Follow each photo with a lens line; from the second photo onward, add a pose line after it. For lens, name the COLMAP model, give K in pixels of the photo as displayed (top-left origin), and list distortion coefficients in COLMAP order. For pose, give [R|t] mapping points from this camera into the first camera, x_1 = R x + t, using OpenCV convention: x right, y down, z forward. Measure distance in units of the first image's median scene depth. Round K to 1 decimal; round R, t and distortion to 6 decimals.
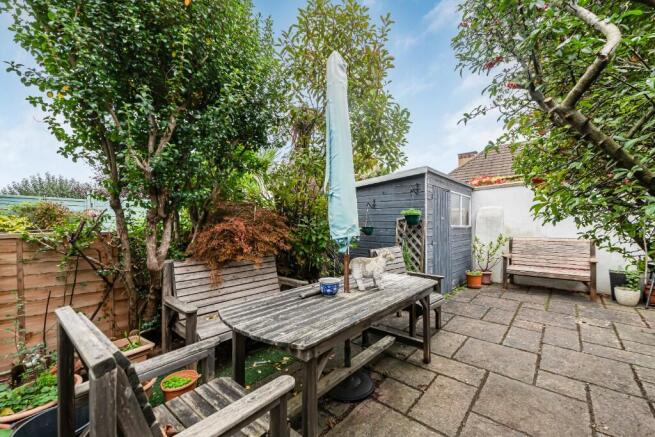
lens RADIAL K [[259.9, 0, 326.7], [0, 259.9, 222.4], [0, 0, 1]] dist [-0.001311, -0.000226]
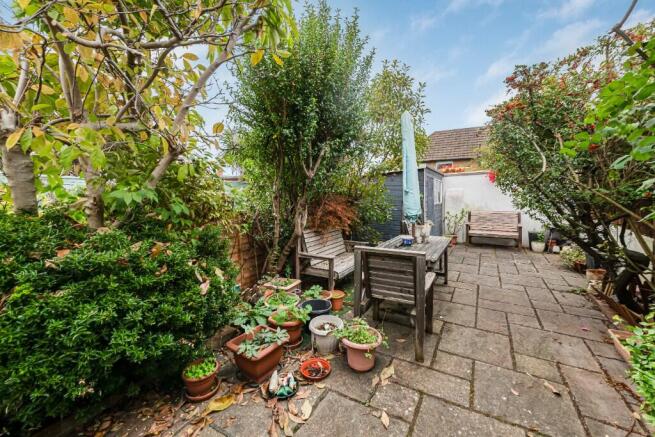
lens RADIAL K [[259.9, 0, 323.8], [0, 259.9, 195.5], [0, 0, 1]] dist [-0.001311, -0.000226]
pose [[0.983533, 0.003459, 0.180693, -0.429689], [-0.004792, 0.999964, 0.006944, -0.041570], [-0.180663, -0.007696, 0.983515, -0.335256]]
